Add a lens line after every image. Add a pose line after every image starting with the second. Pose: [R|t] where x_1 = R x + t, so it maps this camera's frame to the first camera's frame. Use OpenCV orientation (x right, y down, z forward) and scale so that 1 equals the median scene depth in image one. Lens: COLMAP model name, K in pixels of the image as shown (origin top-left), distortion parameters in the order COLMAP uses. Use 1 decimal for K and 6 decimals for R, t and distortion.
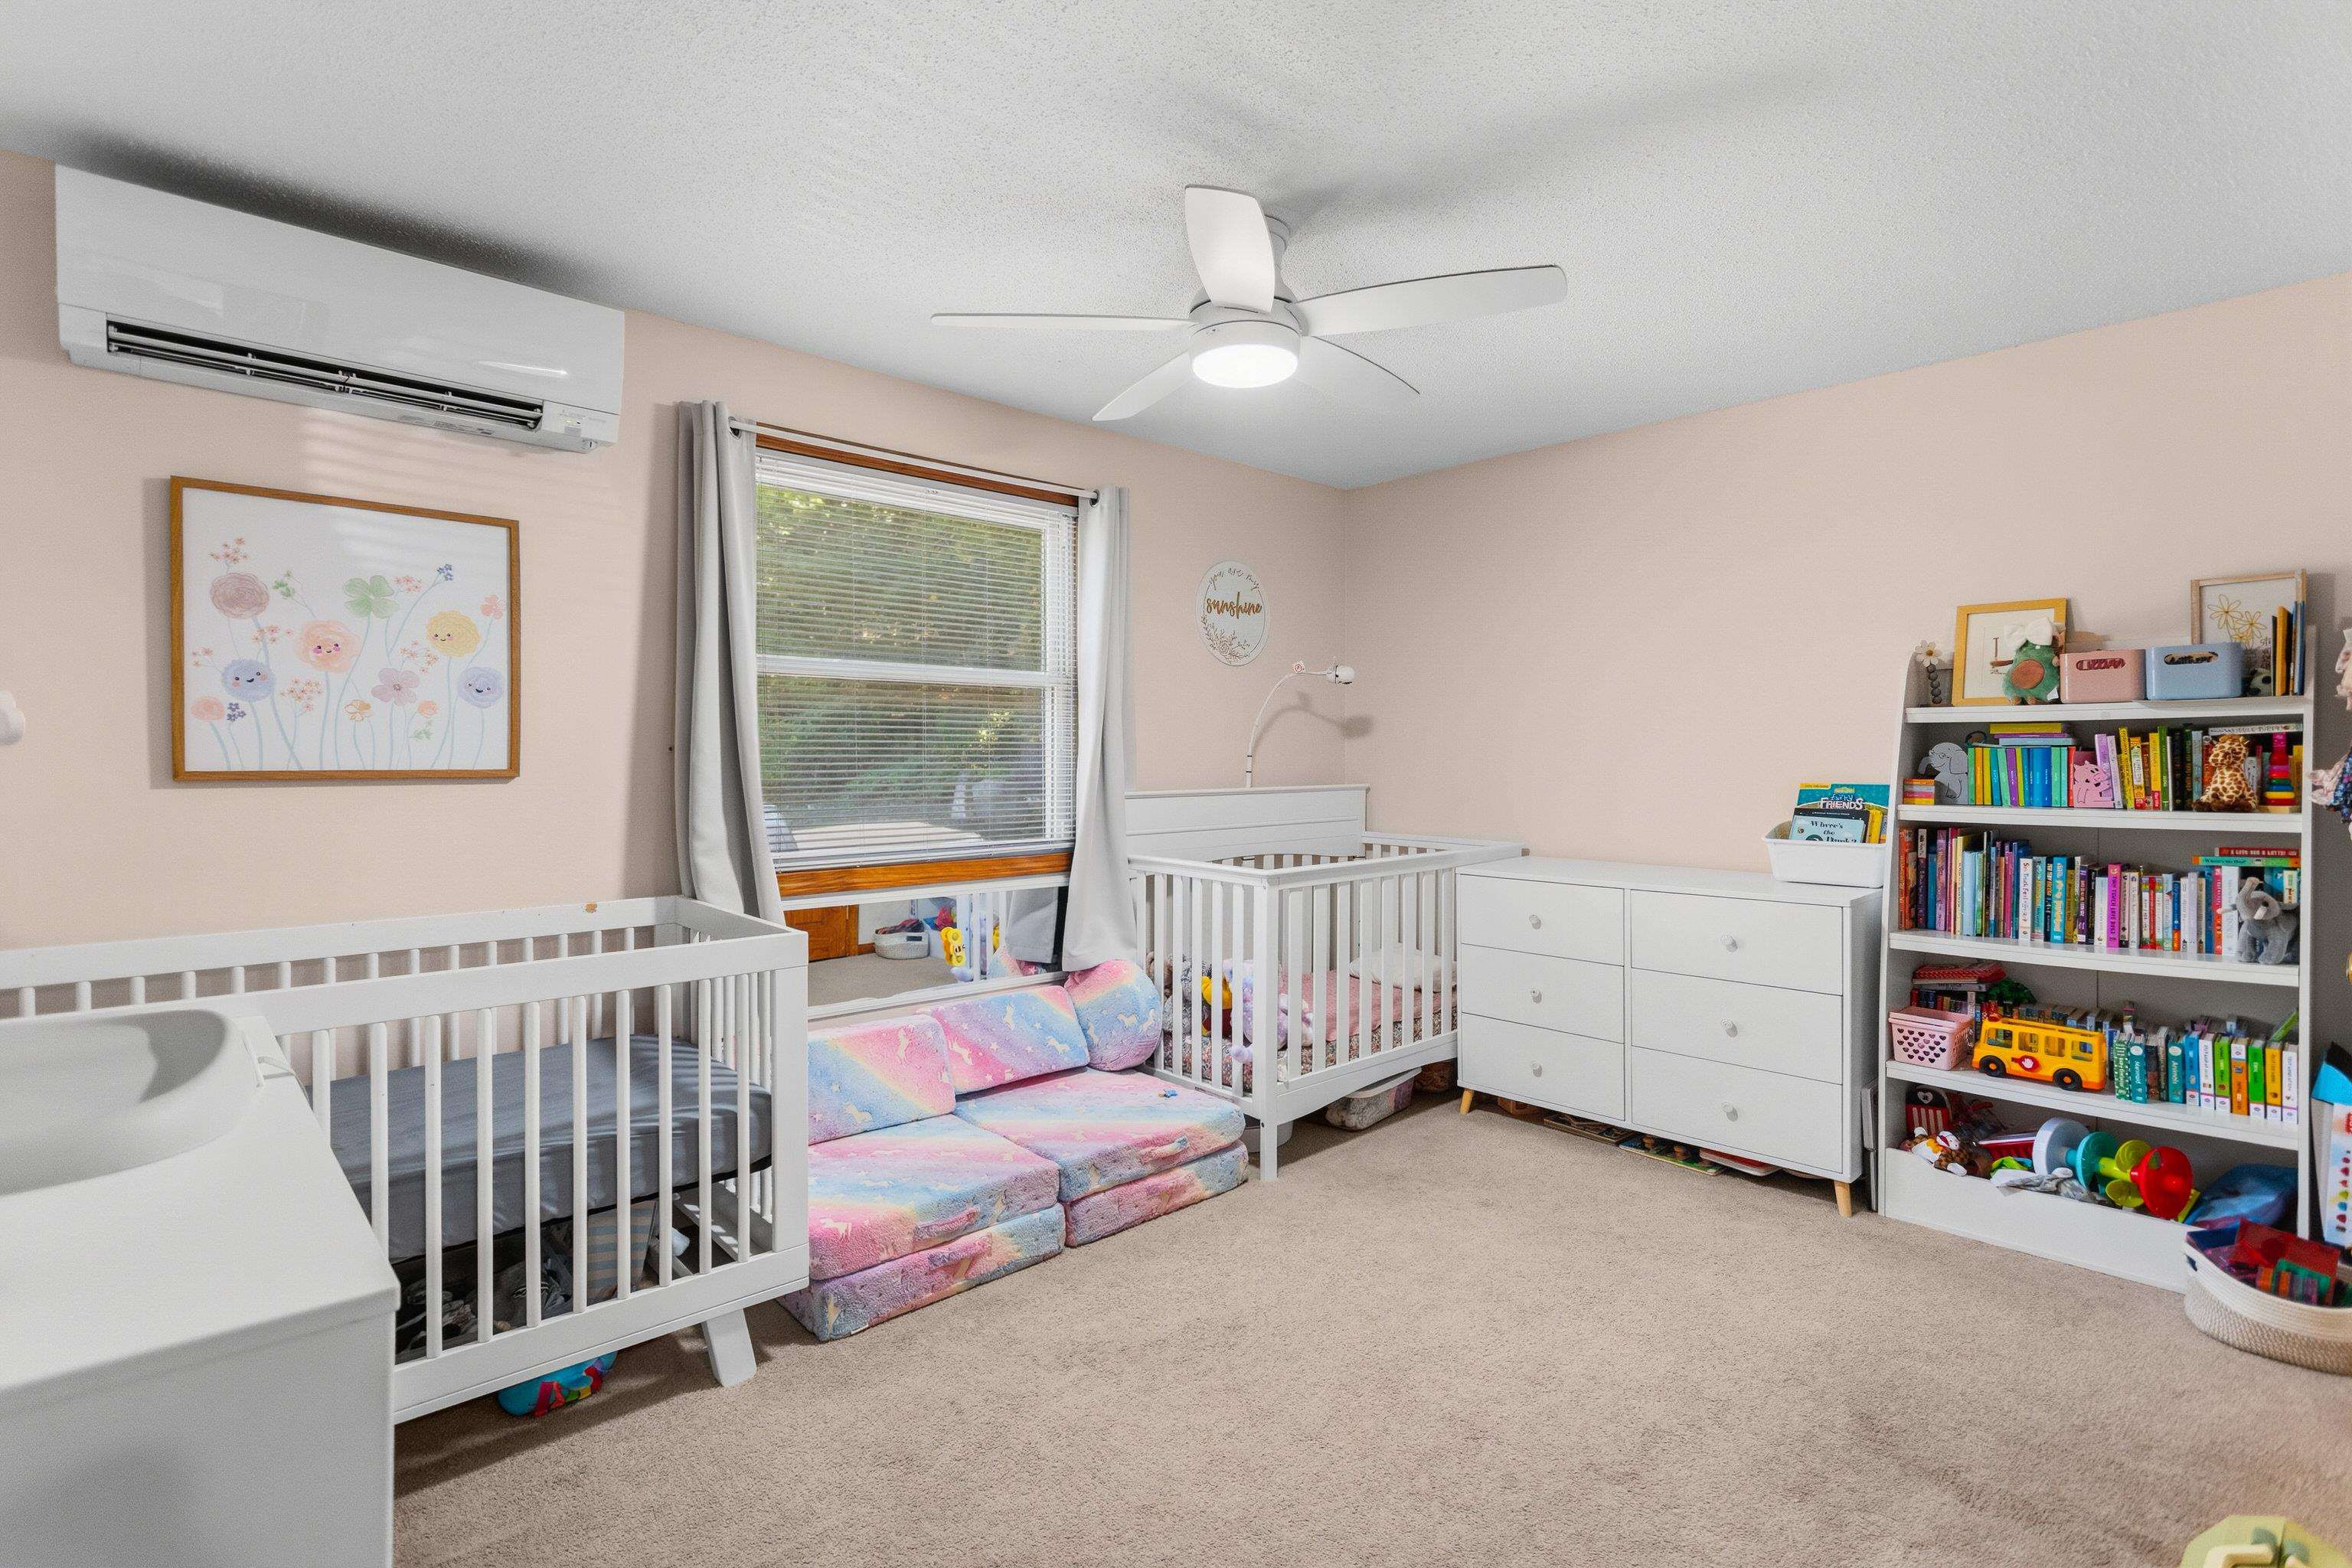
lens RADIAL K [[1112.7, 0, 1170.8], [0, 1112.7, 770.4], [0, 0, 1]] dist [0.001983, -0.001265]
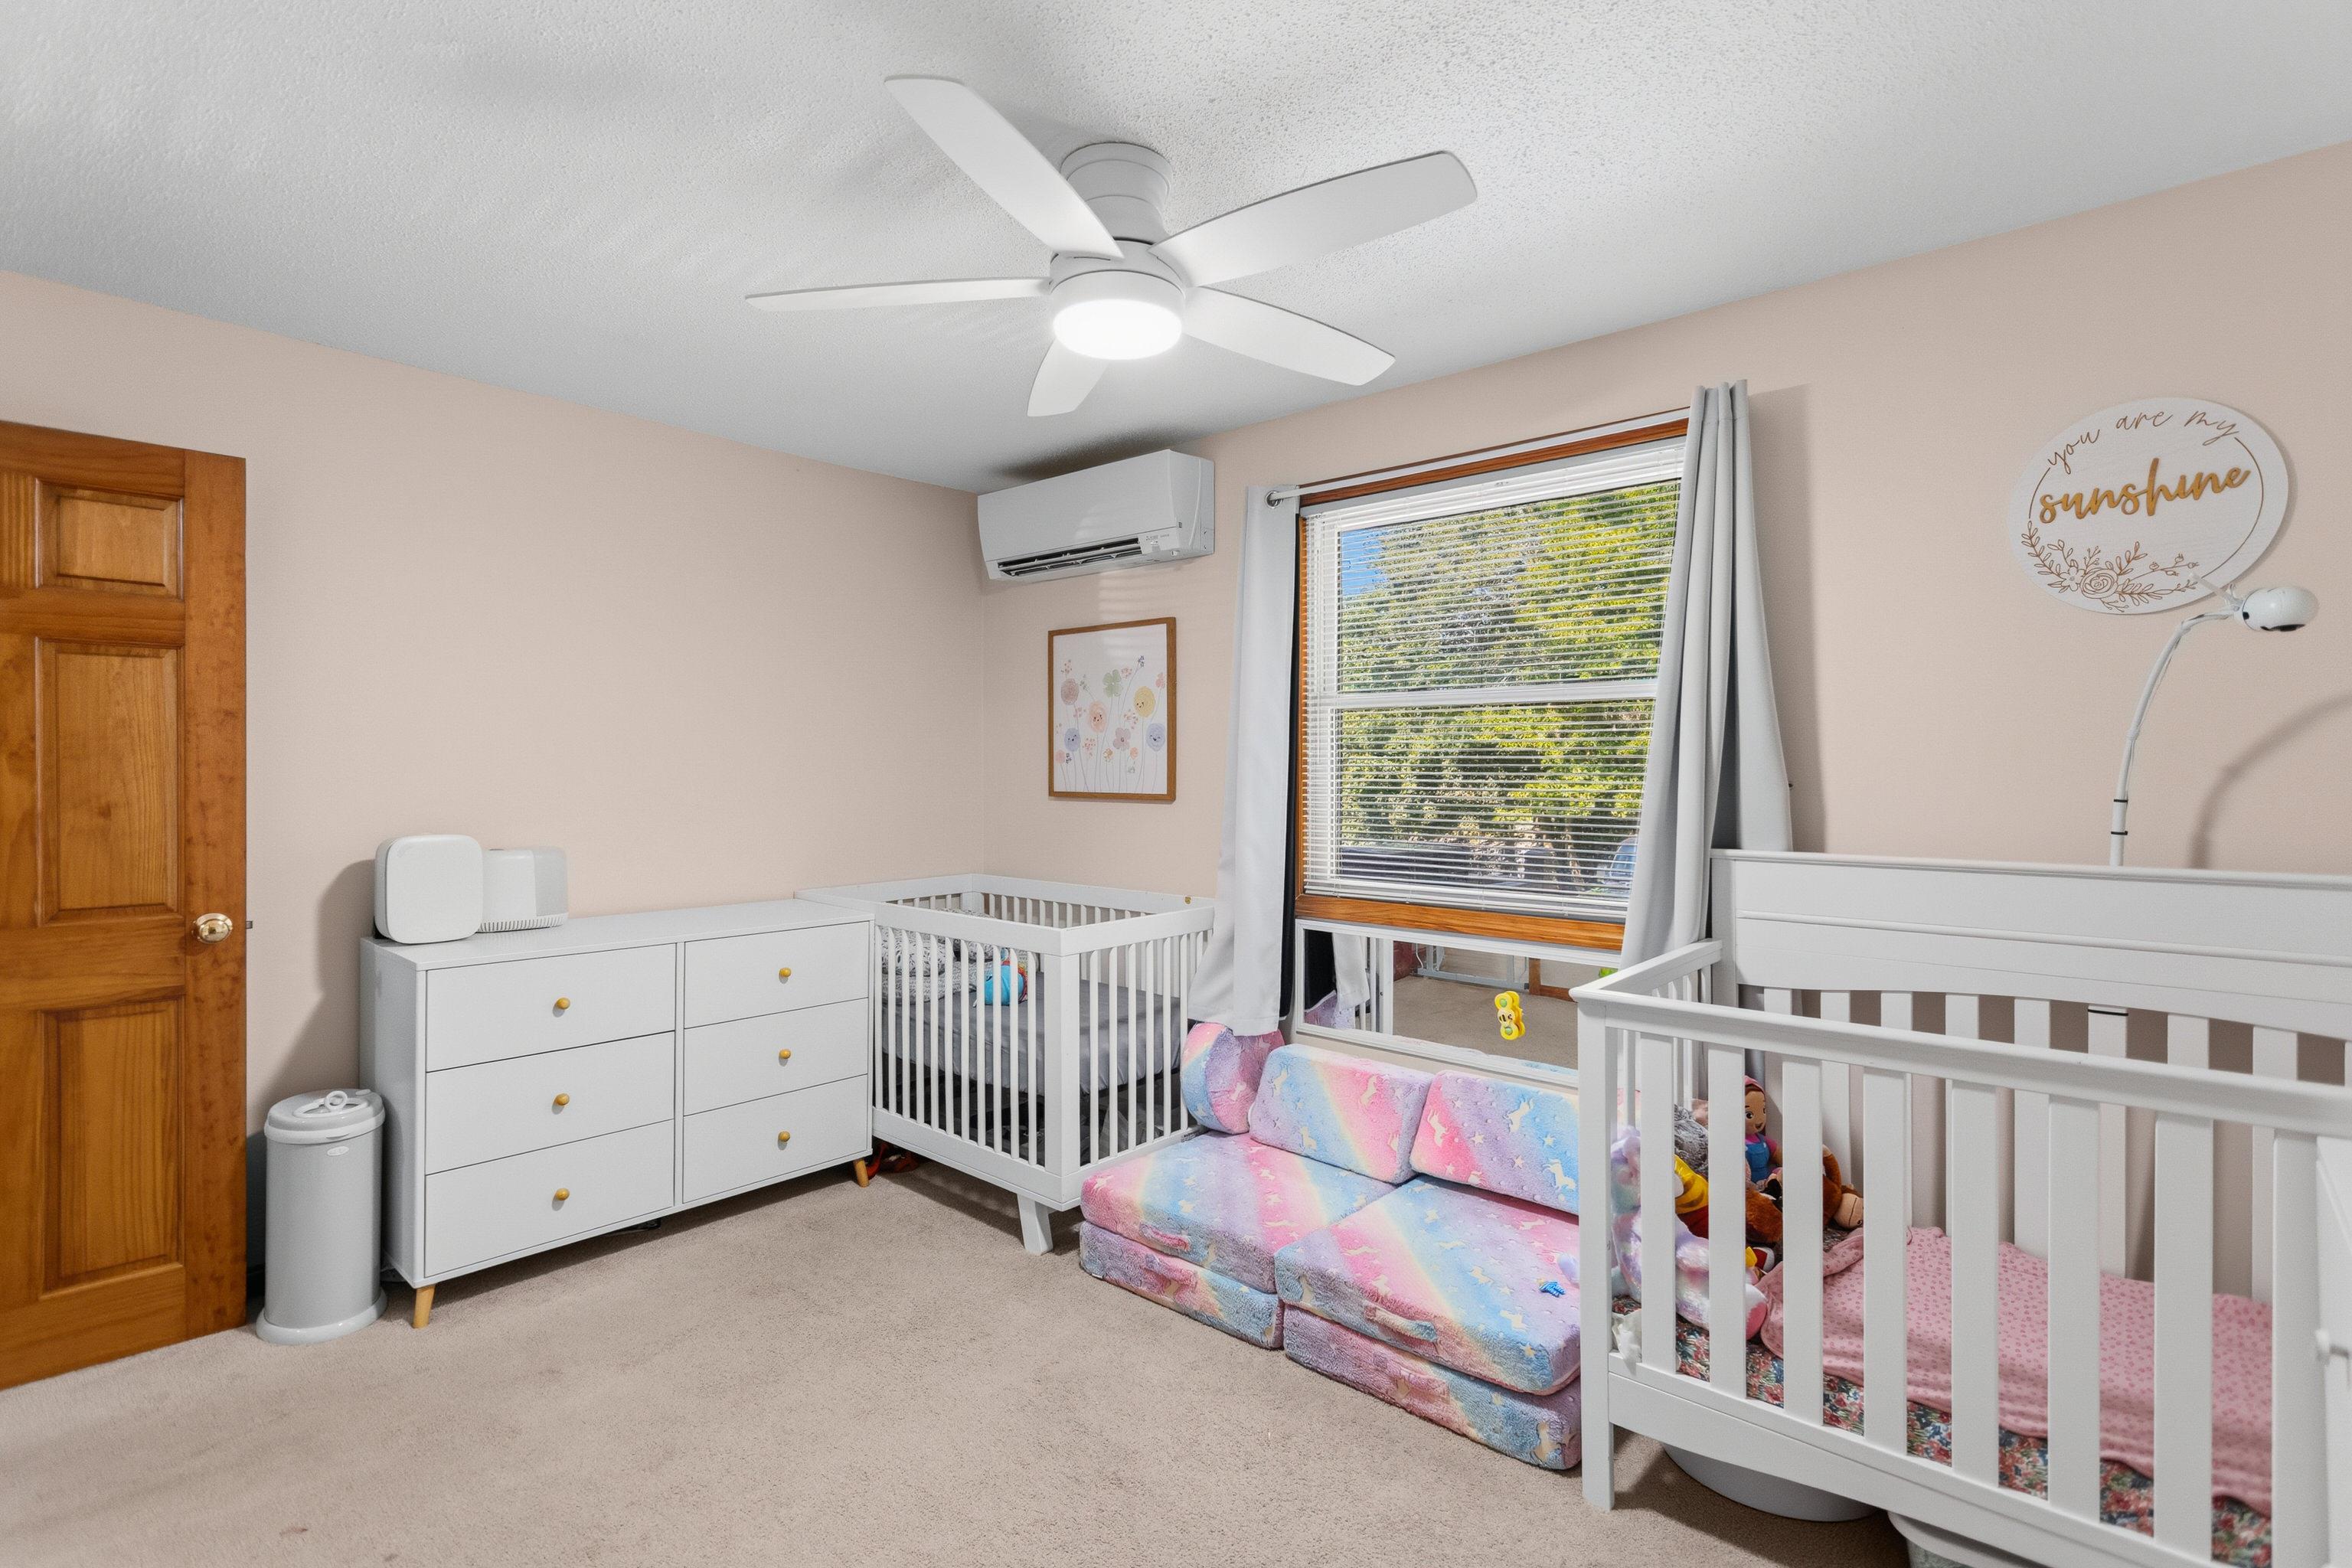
lens RADIAL K [[1112.7, 0, 1180.9], [0, 1112.7, 788.0], [0, 0, 1]] dist [0.001983, -0.001265]
pose [[0.103863, 0.023096, -0.994323, 0.809983], [-0.010262, 0.999702, 0.022149, -0.040542], [0.994539, 0.007904, 0.104069, 0.866890]]
